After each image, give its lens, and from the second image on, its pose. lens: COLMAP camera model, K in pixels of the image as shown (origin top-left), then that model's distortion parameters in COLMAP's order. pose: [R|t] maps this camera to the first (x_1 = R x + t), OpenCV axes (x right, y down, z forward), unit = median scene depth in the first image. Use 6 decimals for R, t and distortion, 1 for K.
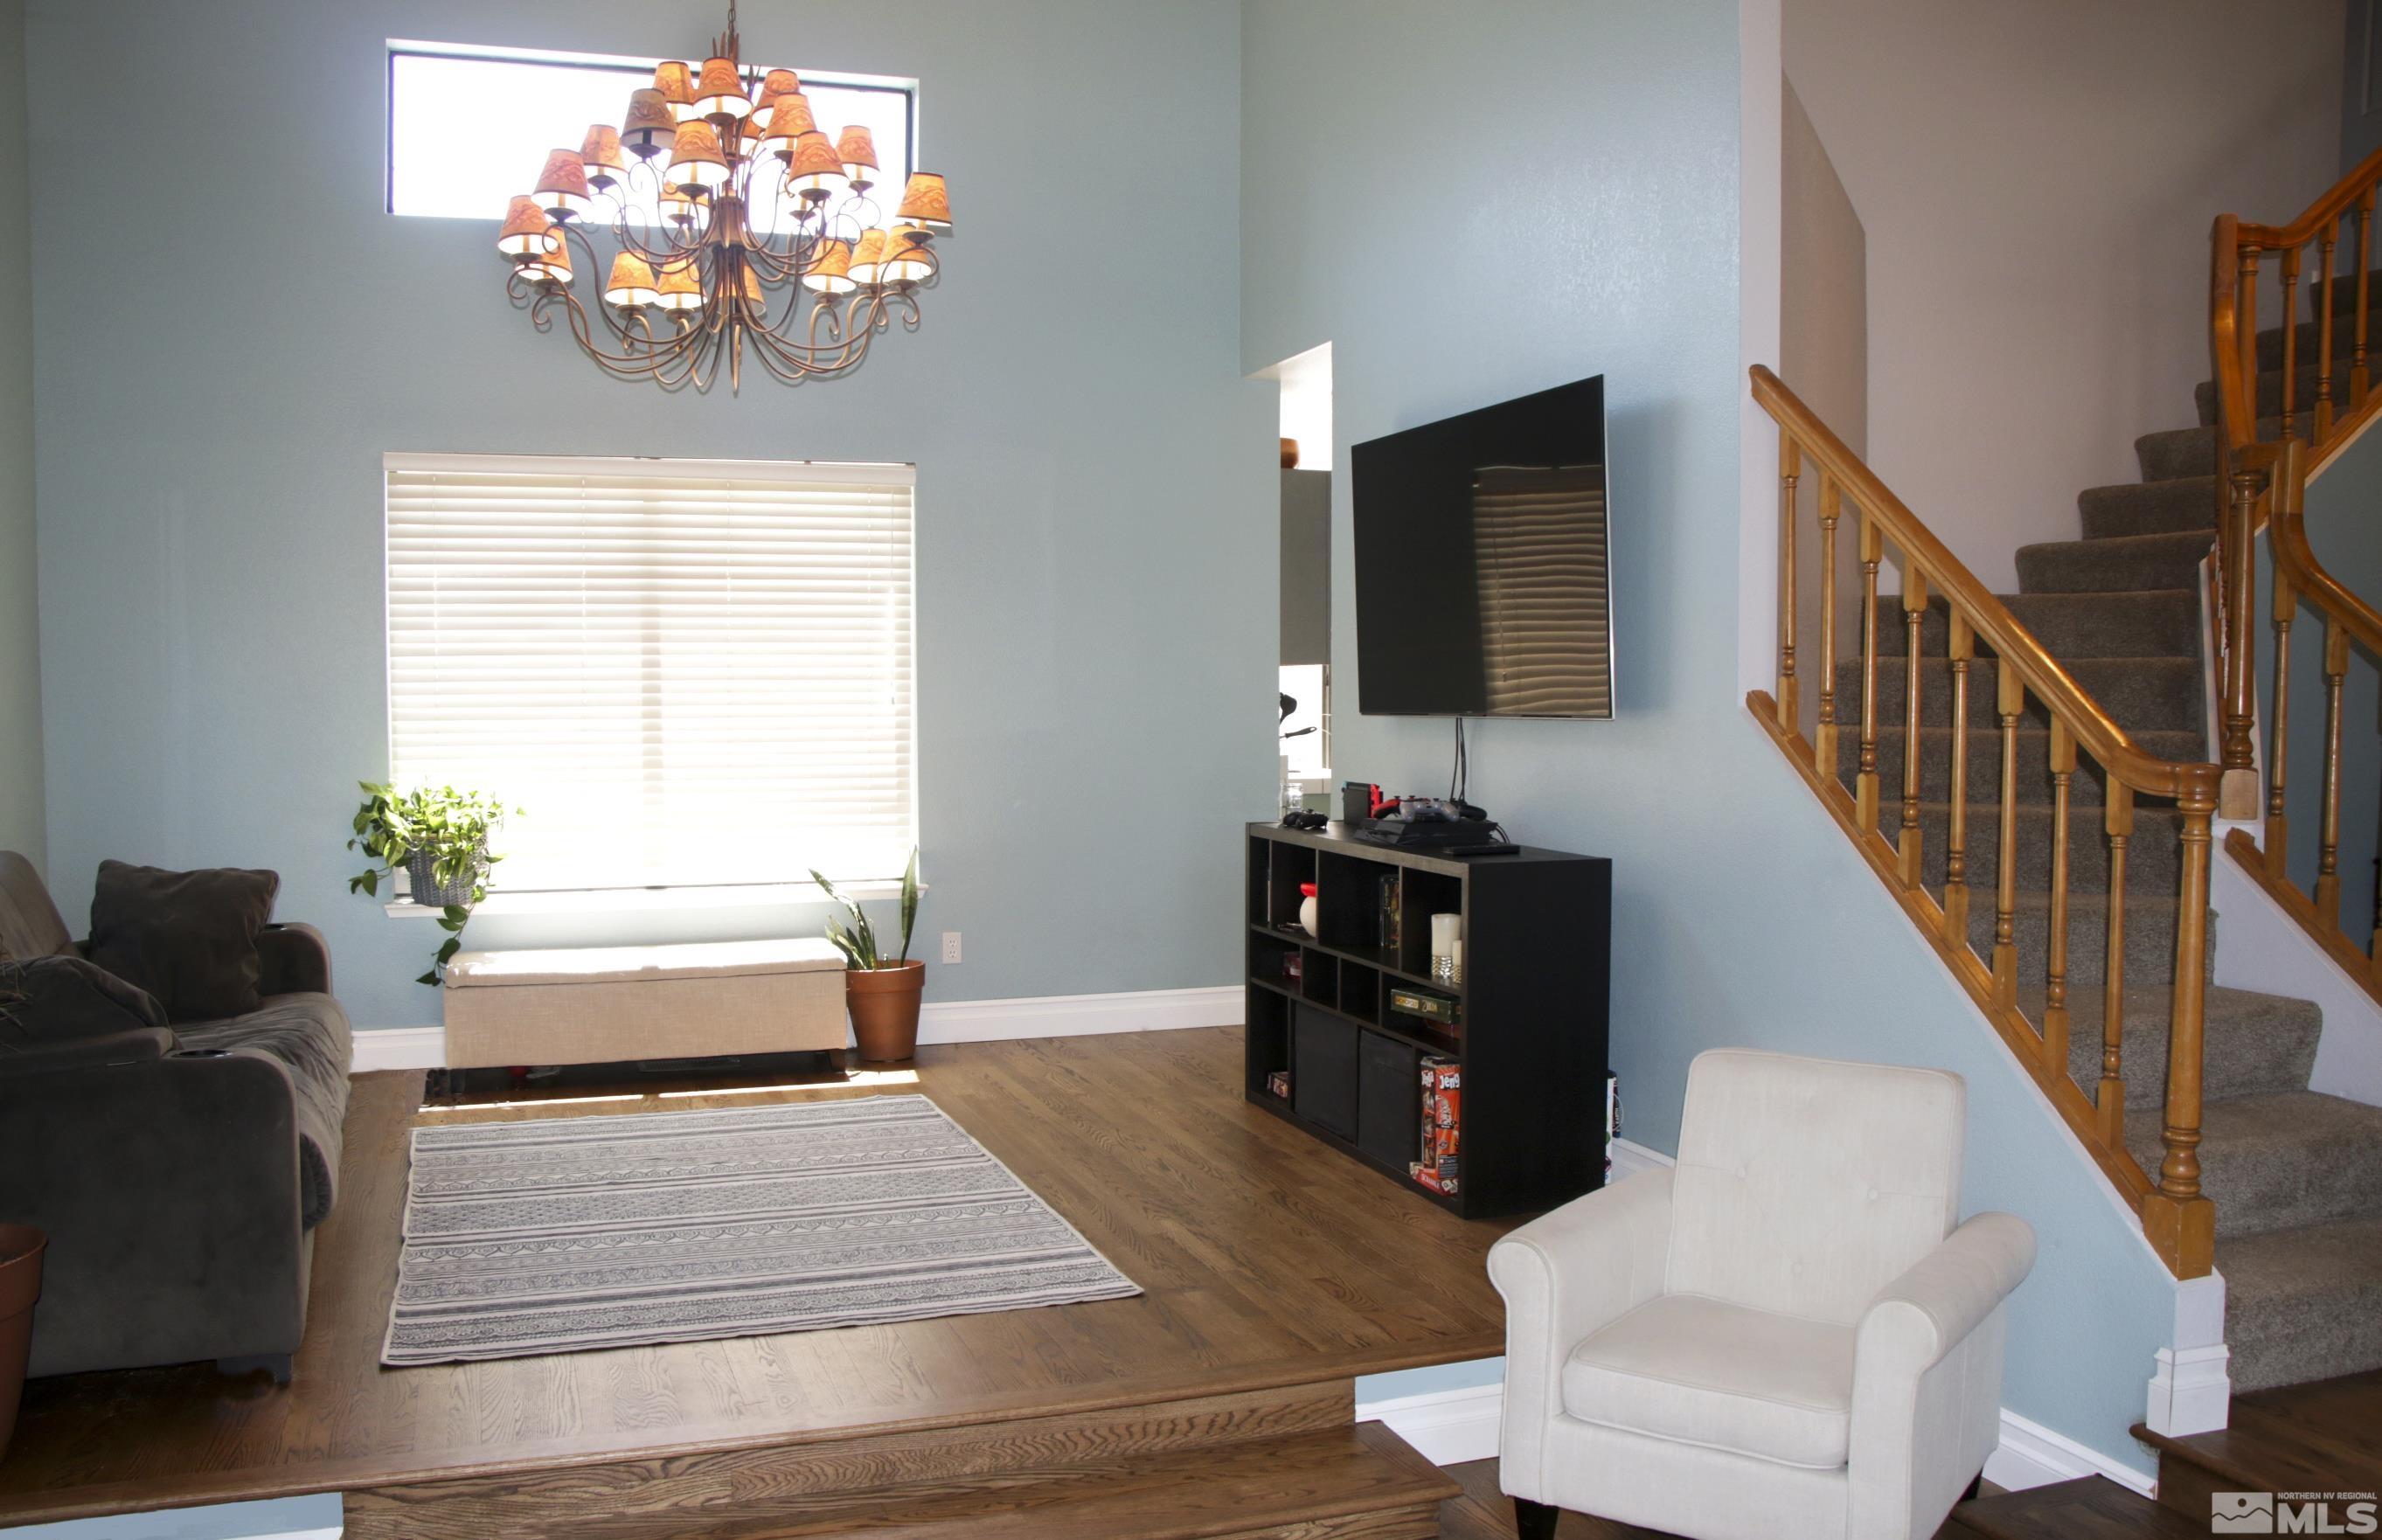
lens RADIAL K [[1949.5, 0, 1190.0], [0, 1949.5, 803.5], [0, 0, 1]] dist [-0.188896, 0.166387]
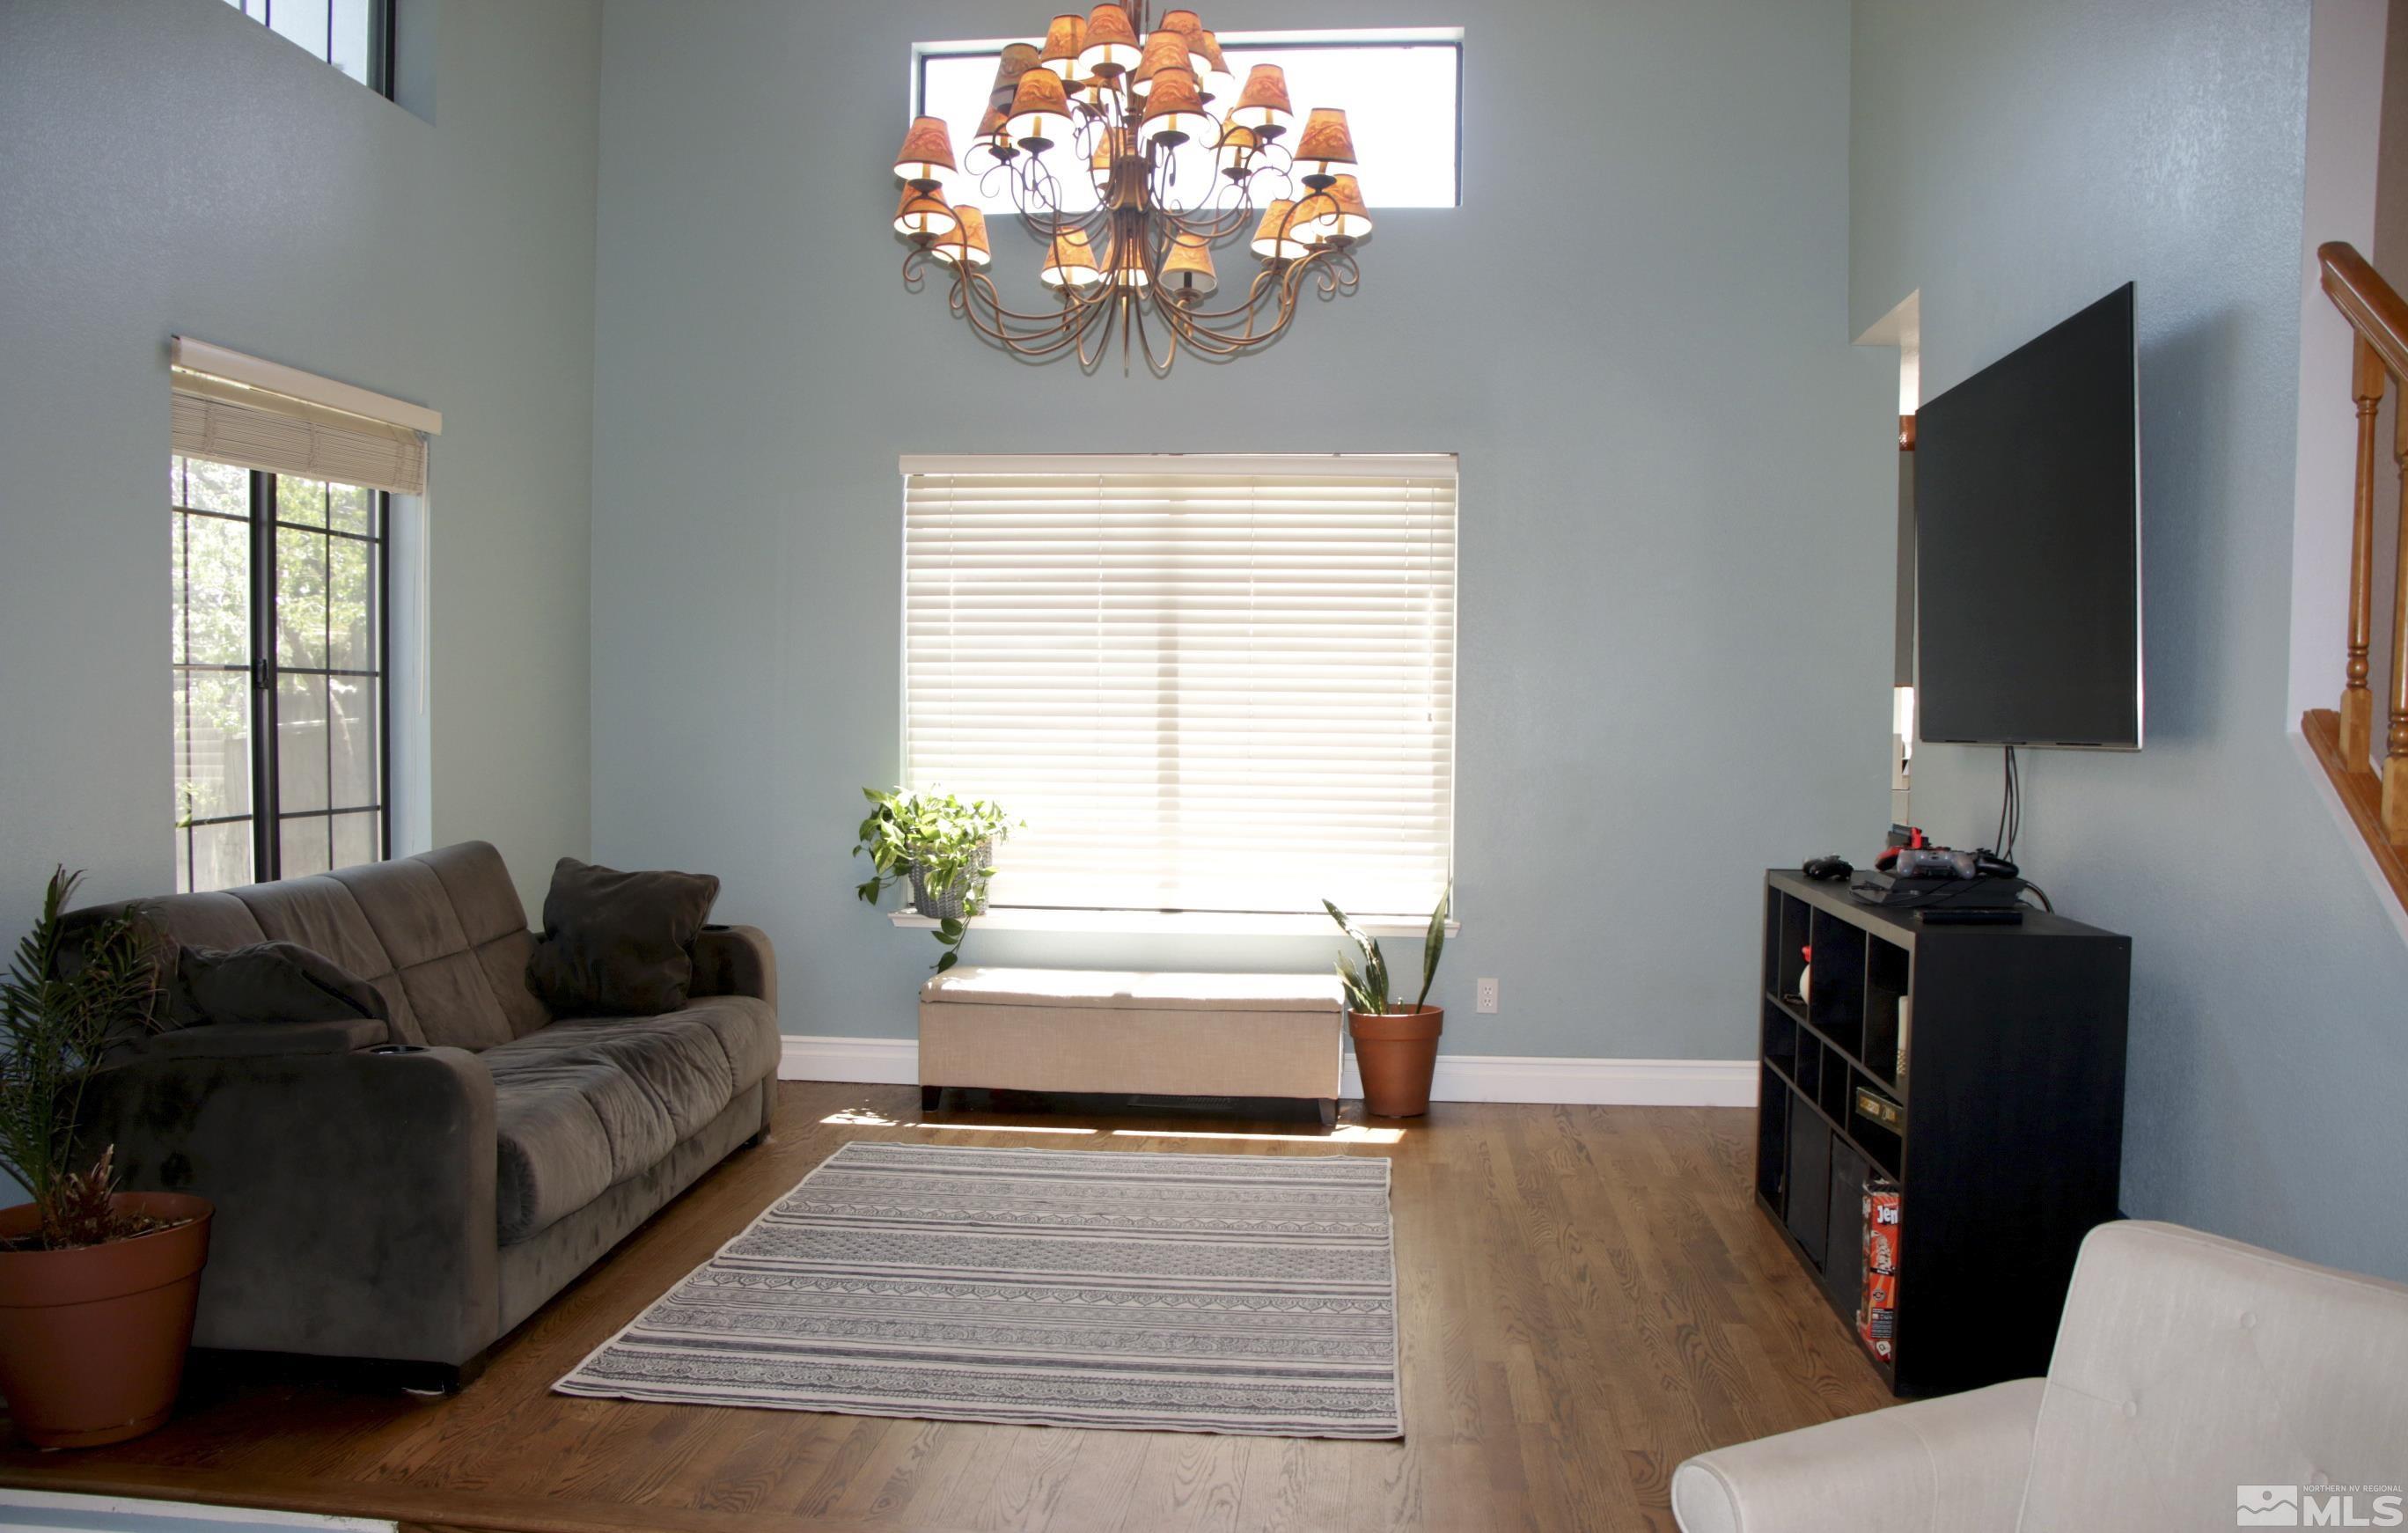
lens RADIAL K [[1963.6, 0, 1204.8], [0, 1963.6, 822.8], [0, 0, 1]] dist [-0.193737, 0.169775]
pose [[0.904530, 0.035396, -0.424939, 0.165985], [-0.037547, 0.999289, 0.003315, -0.003441], [0.424755, 0.012957, 0.905216, 0.158031]]
